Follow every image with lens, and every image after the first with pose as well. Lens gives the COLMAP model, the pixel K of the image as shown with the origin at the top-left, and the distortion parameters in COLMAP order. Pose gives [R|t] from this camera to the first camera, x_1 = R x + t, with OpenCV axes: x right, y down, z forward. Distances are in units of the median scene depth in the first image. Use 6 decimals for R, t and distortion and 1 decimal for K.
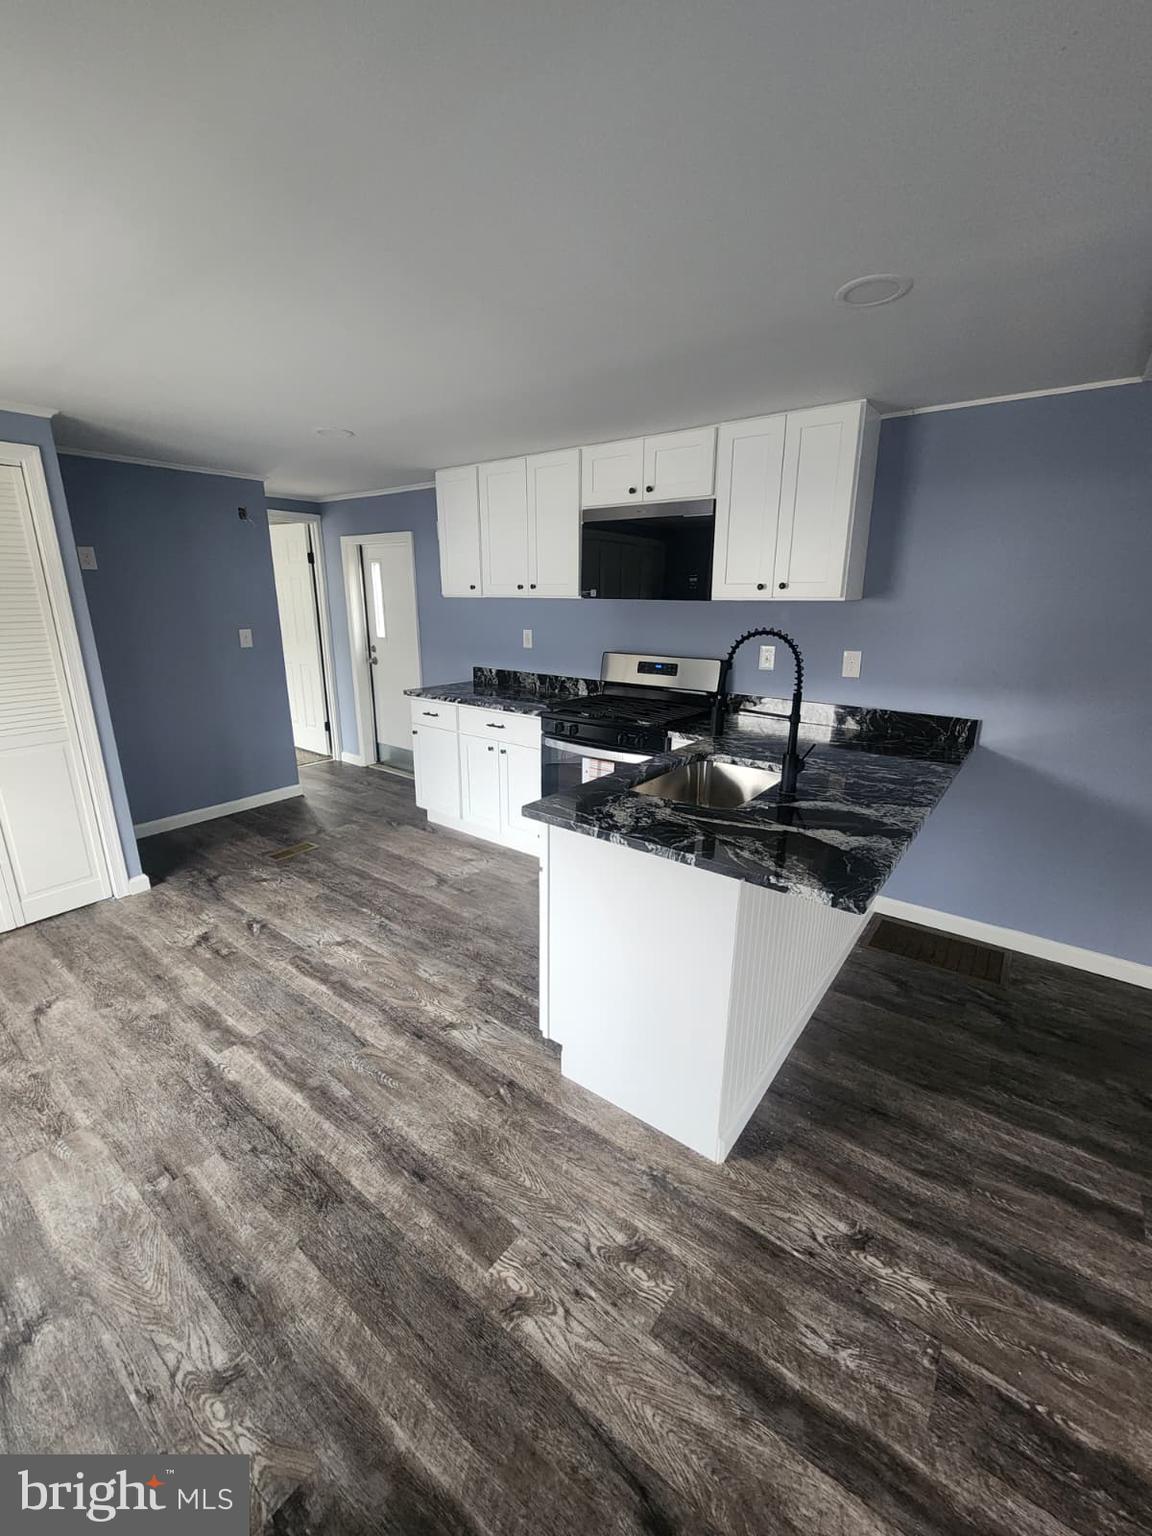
lens RADIAL K [[626.1, 0, 584.4], [0, 626.1, 768.7], [0, 0, 1]] dist [-0.008490, -0.000284]
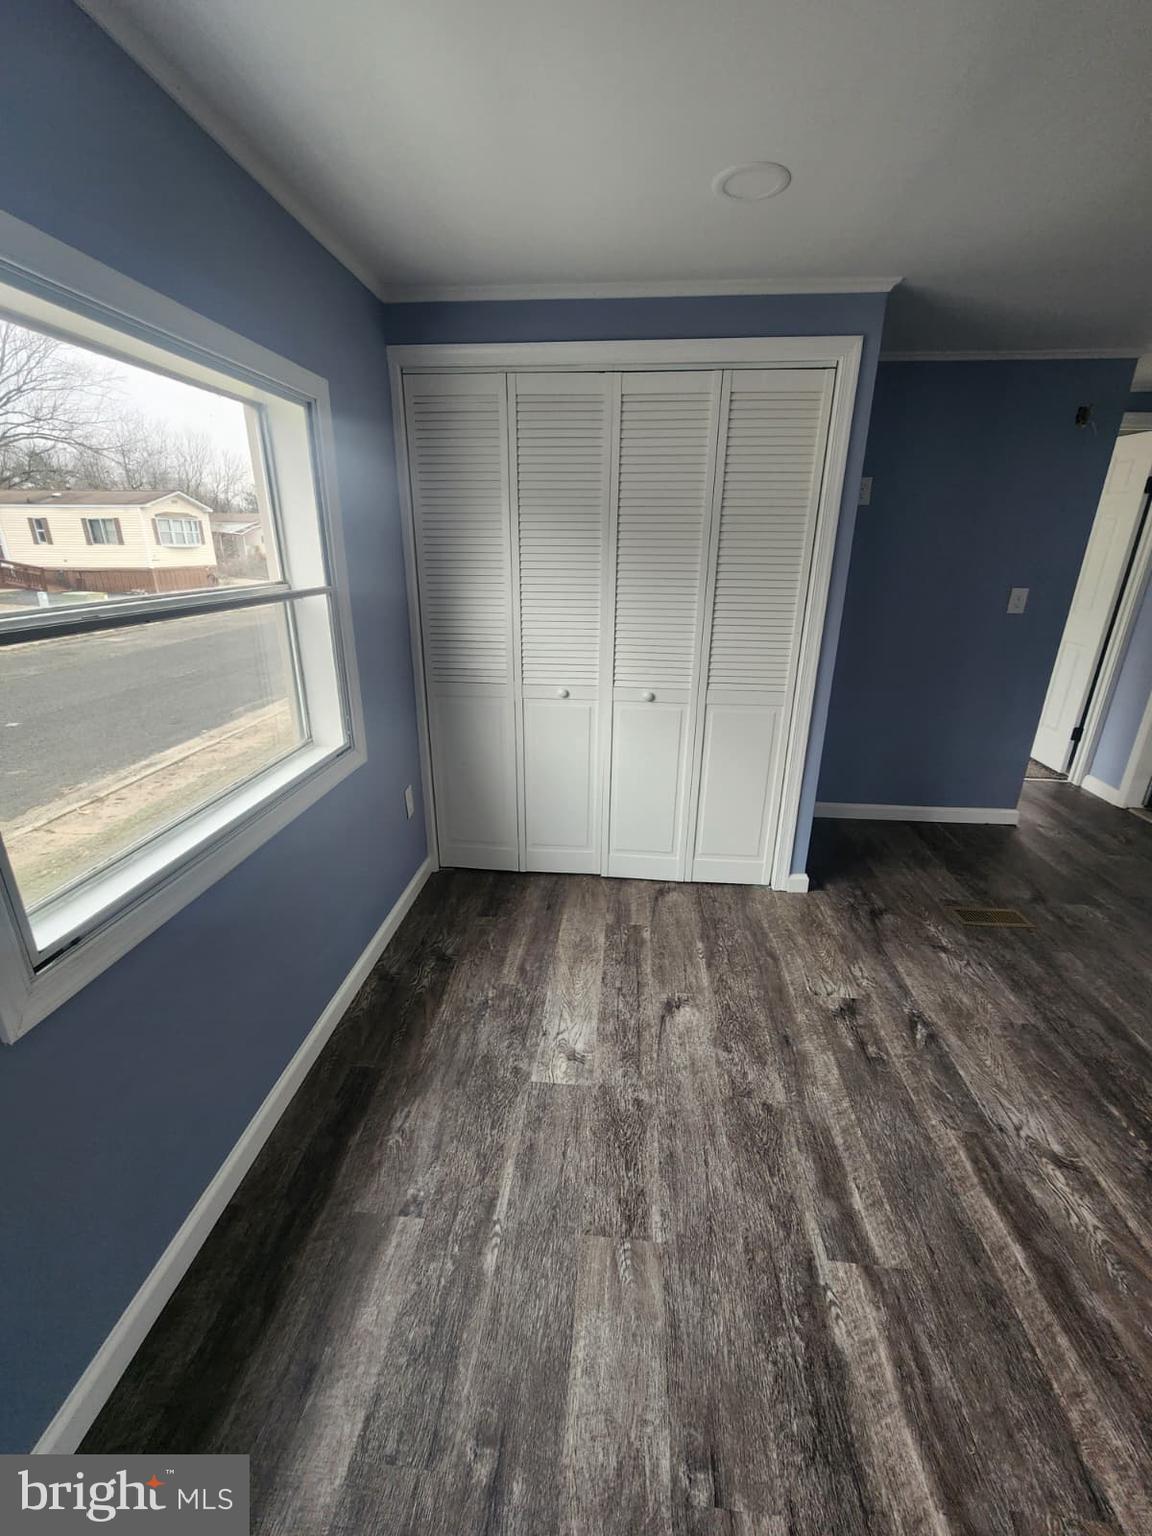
lens RADIAL K [[626.1, 0, 574.6], [0, 626.1, 772.6], [0, 0, 1]] dist [-0.008490, -0.000284]
pose [[0.528892, 0.292452, -0.796709, -0.287866], [-0.232117, 0.952806, 0.195661, -0.065989], [0.816330, 0.081446, 0.571814, 0.301569]]
